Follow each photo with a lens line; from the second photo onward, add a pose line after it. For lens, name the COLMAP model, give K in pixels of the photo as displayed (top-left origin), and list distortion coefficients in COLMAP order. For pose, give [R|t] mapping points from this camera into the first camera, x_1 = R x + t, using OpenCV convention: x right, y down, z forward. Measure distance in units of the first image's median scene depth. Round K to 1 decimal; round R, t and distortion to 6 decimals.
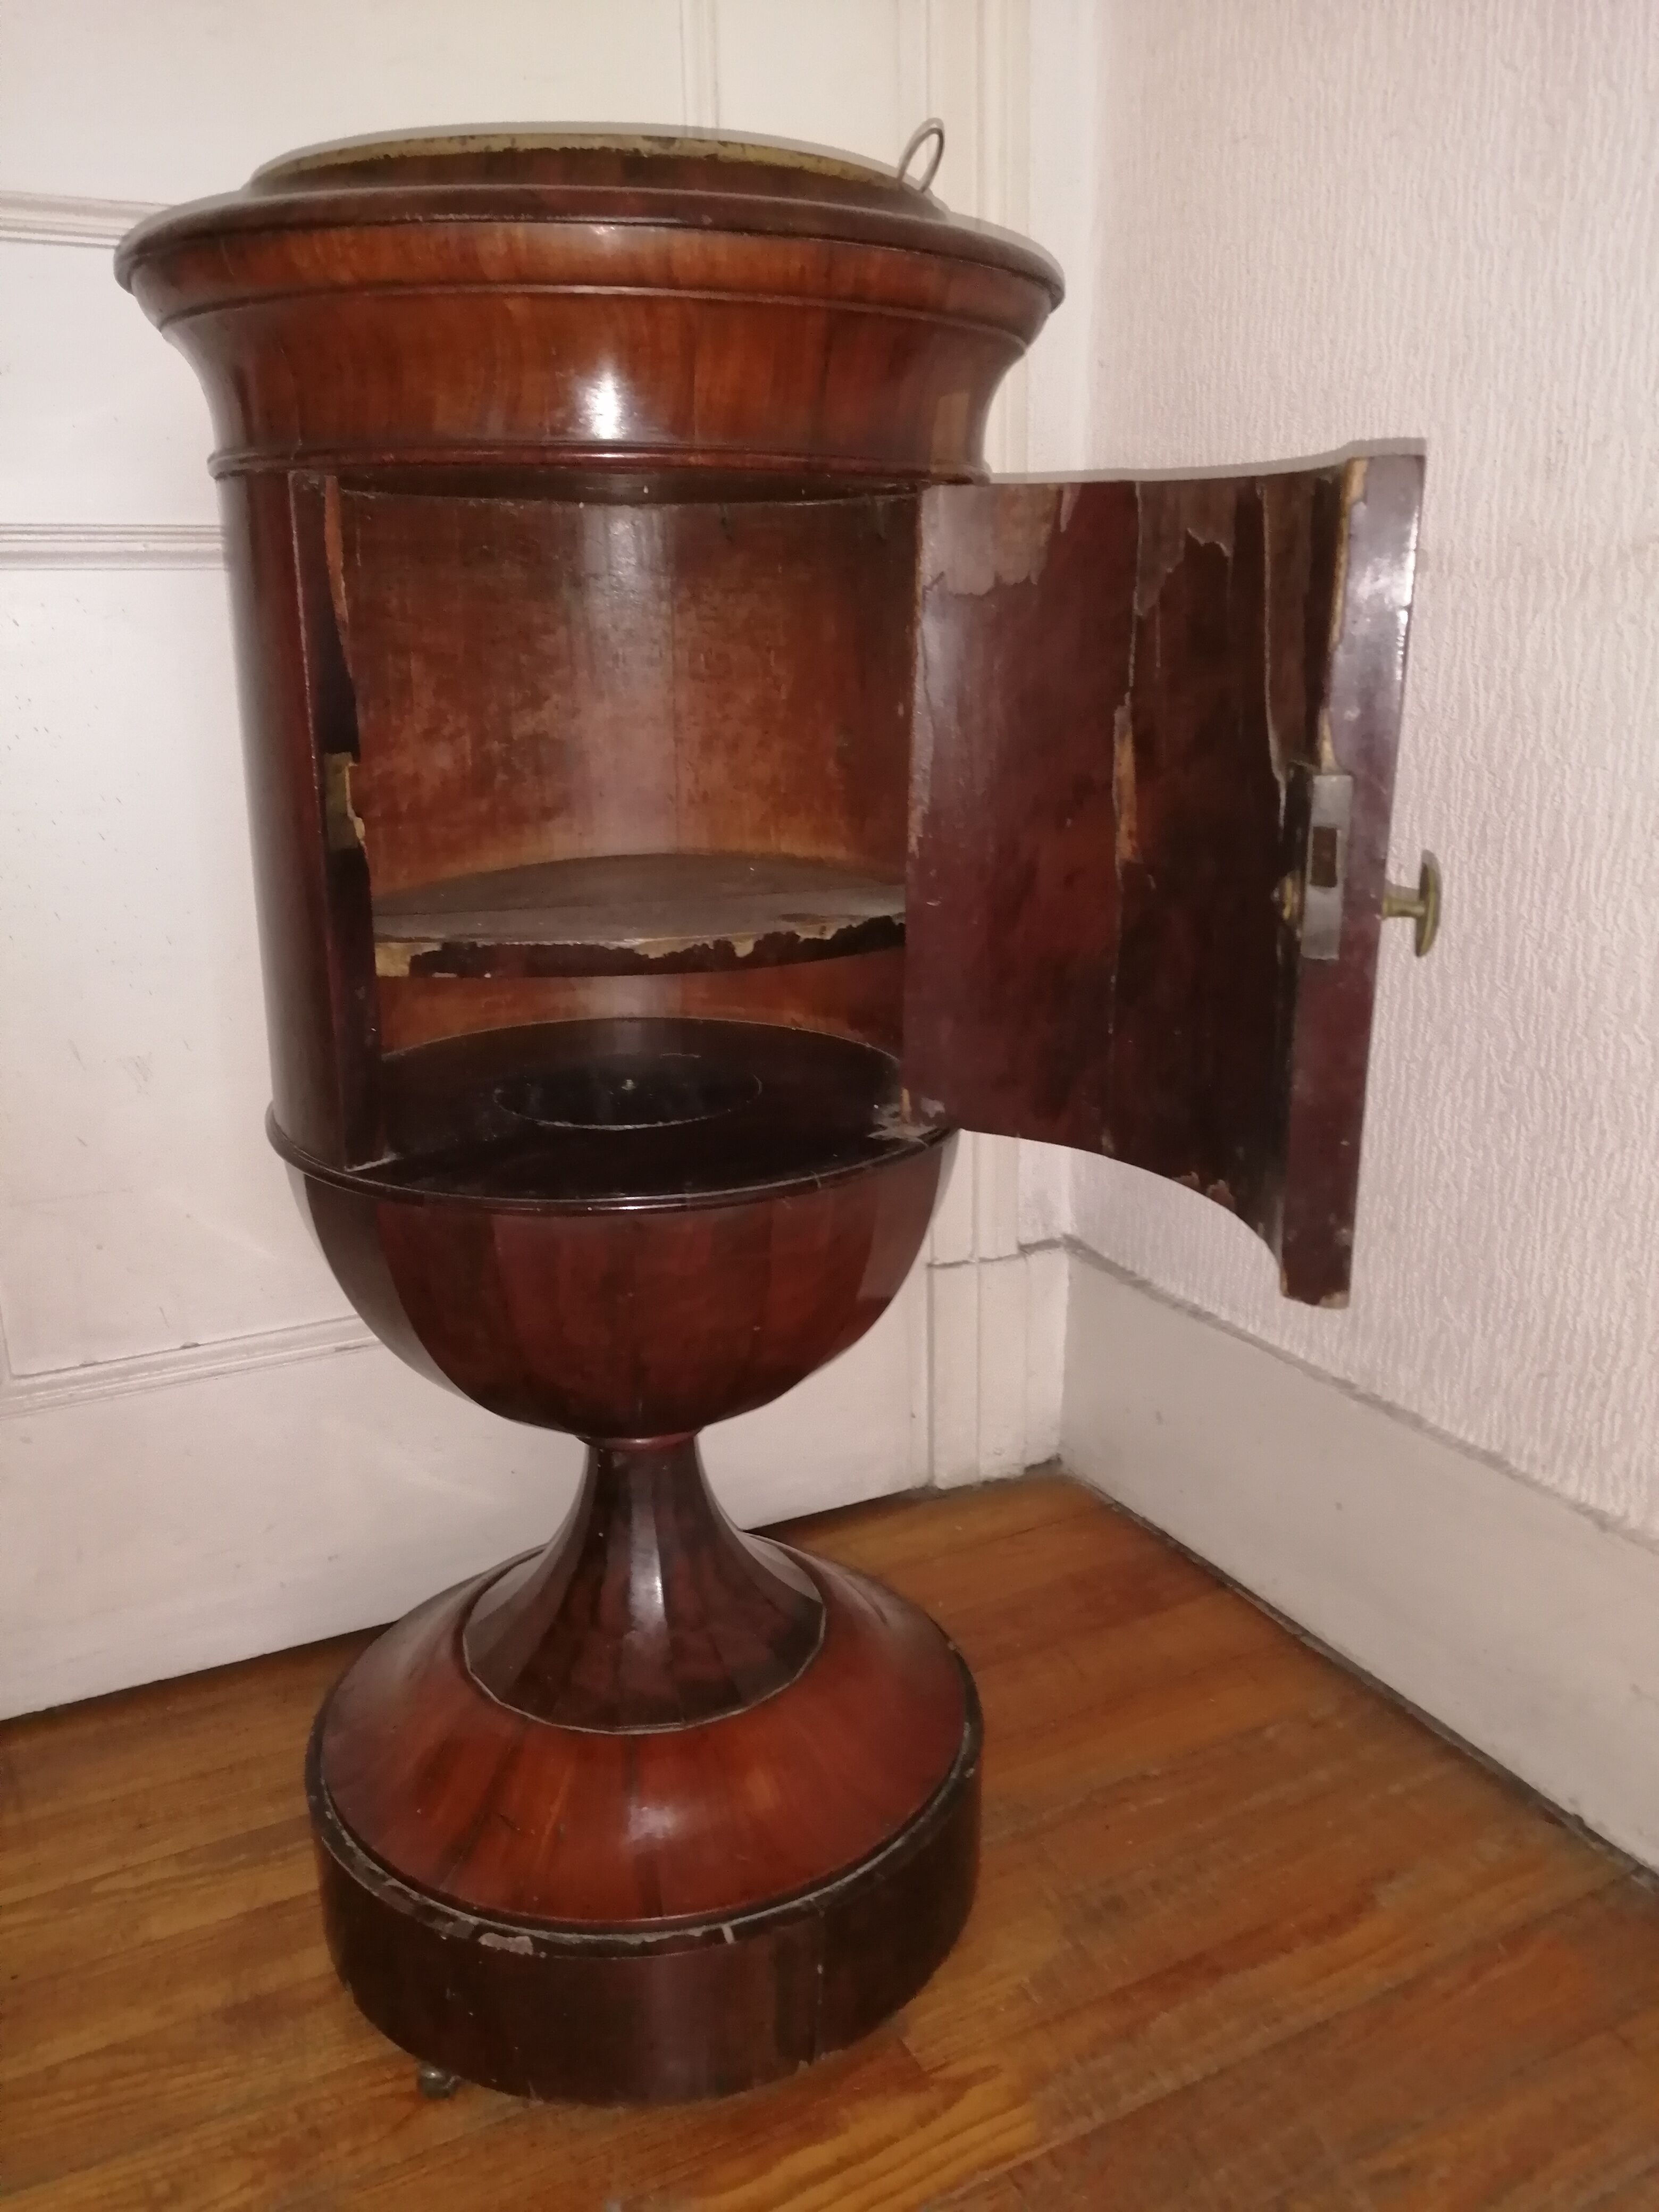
lens RADIAL K [[1764.7, 0, 833.3], [0, 1764.7, 1094.3], [0, 0, 1]] dist [0.066095, -0.112325]
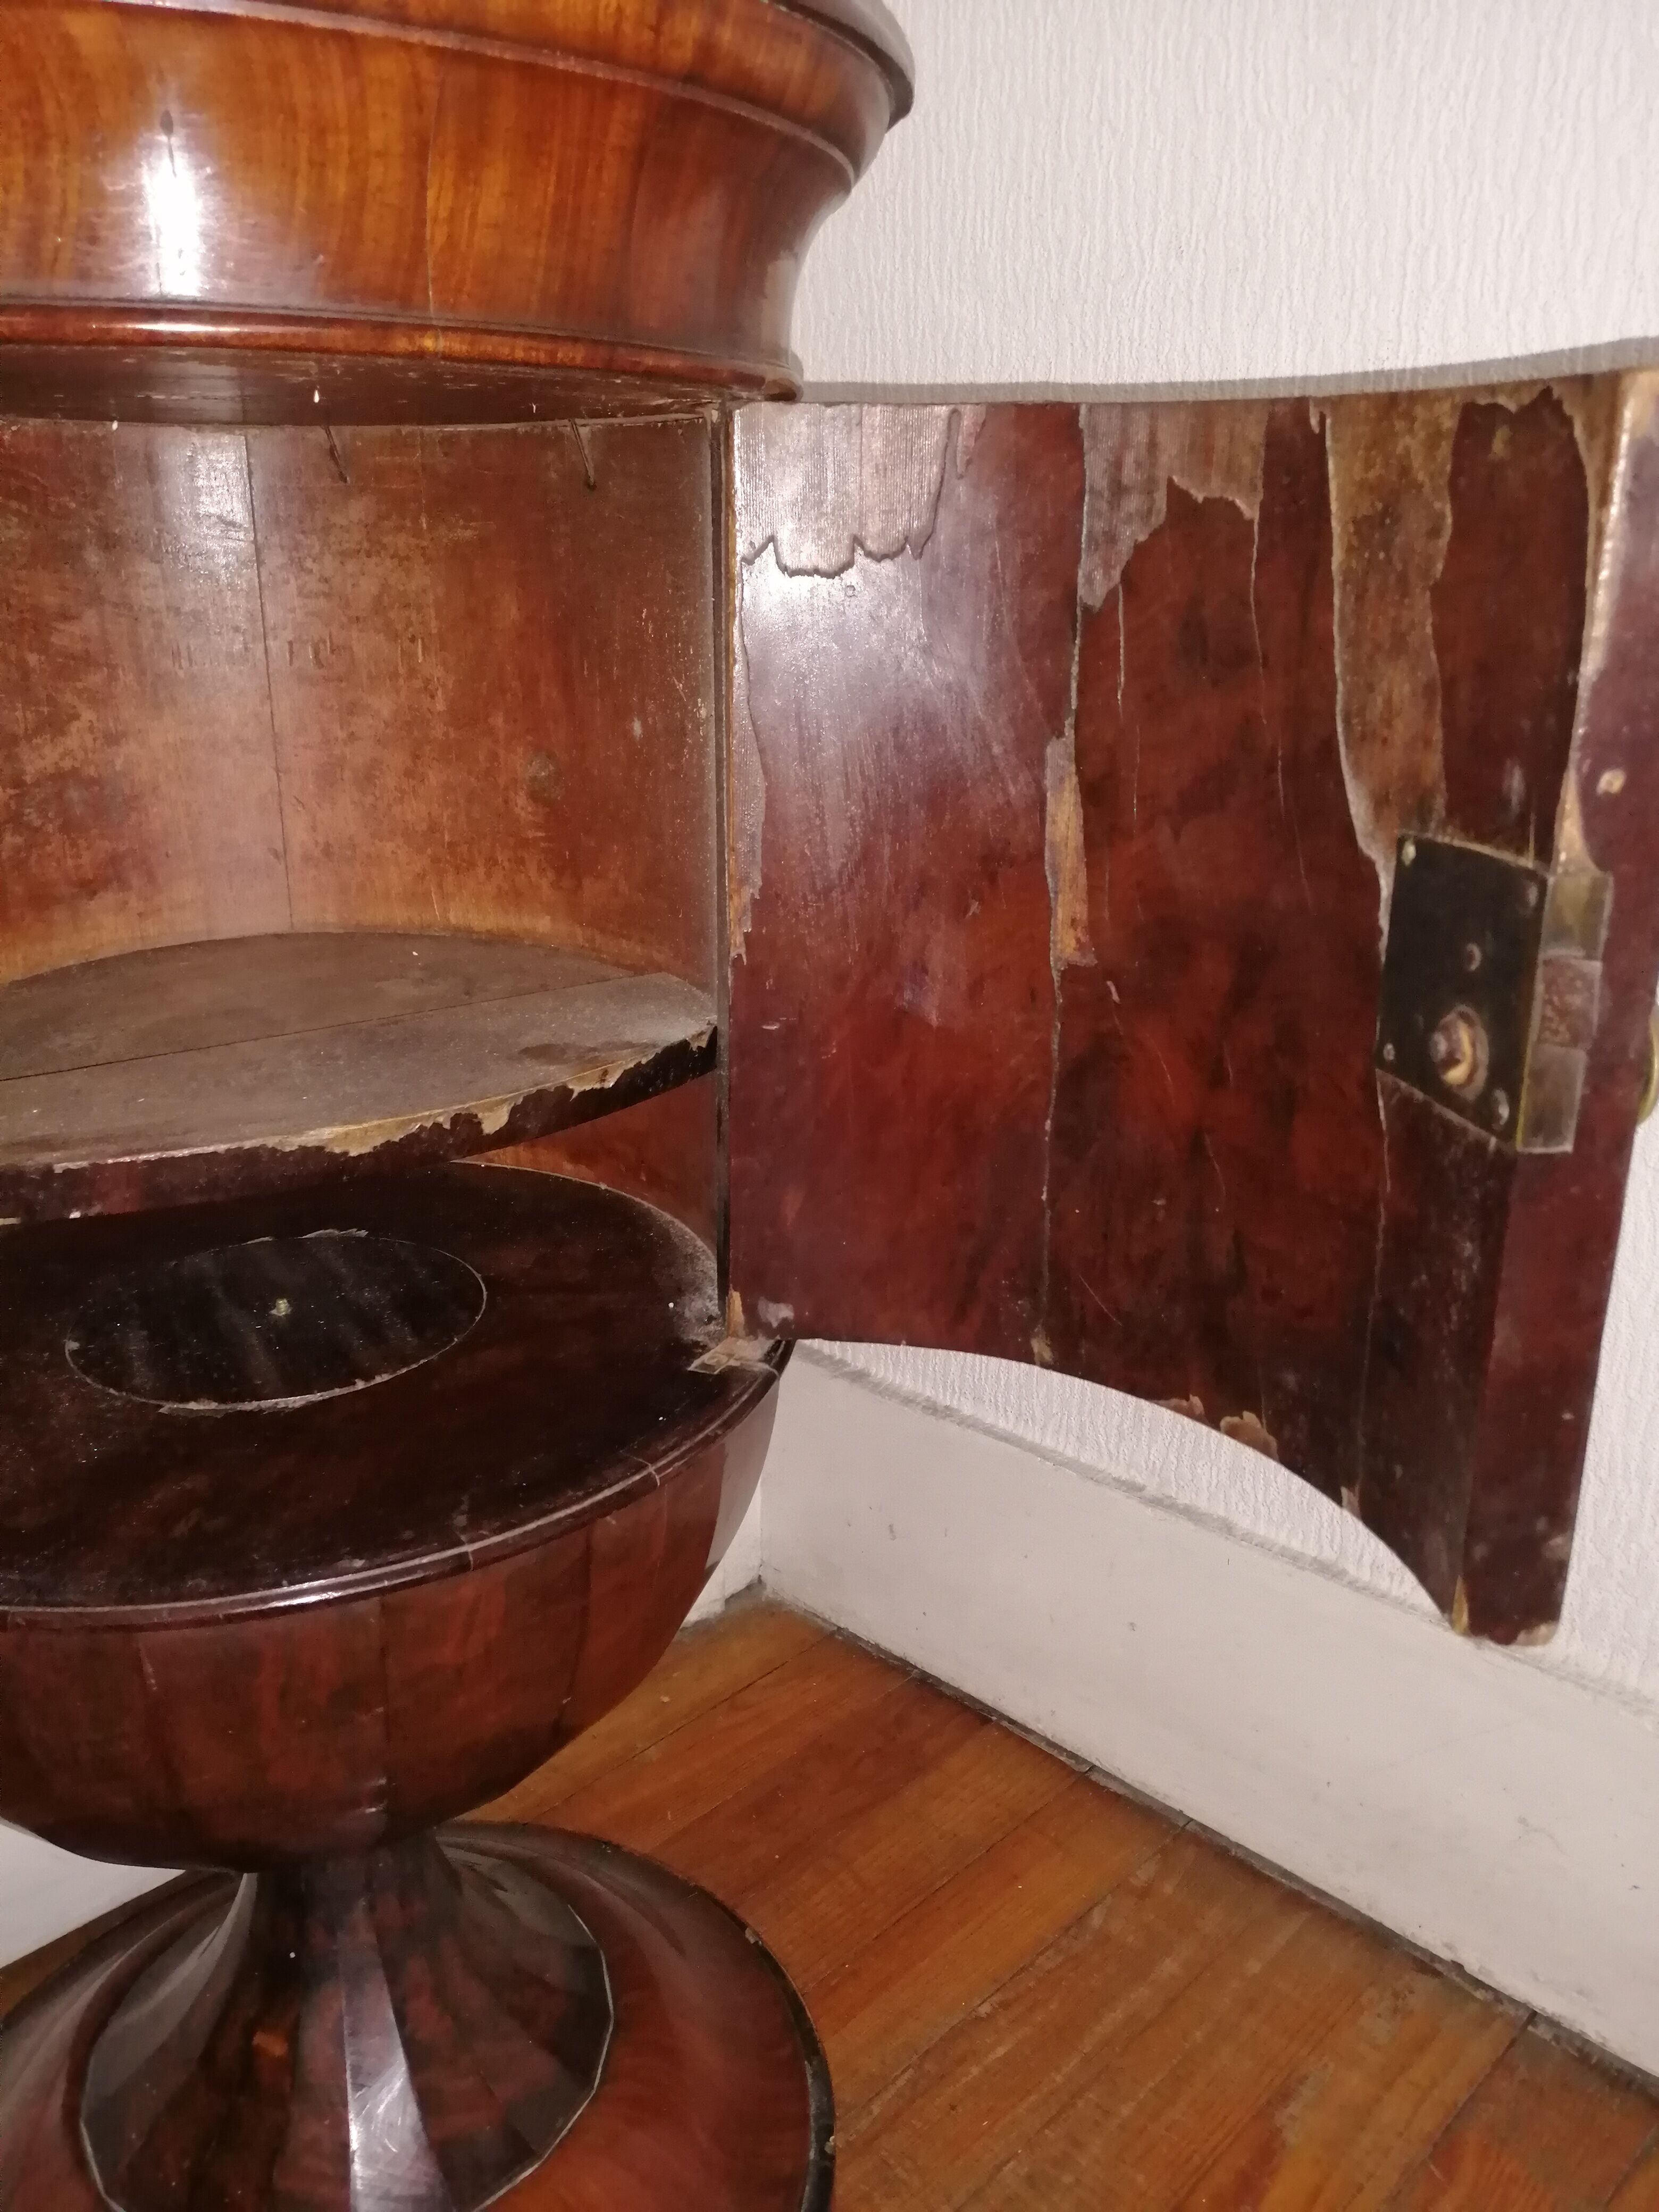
lens RADIAL K [[1764.7, 0, 833.3], [0, 1764.7, 1094.3], [0, 0, 1]] dist [0.066095, -0.112325]
pose [[0.952811, -0.089512, 0.290066, -0.098337], [0.080331, 0.995822, 0.043430, -0.090950], [-0.292741, -0.018080, 0.956021, 0.284285]]
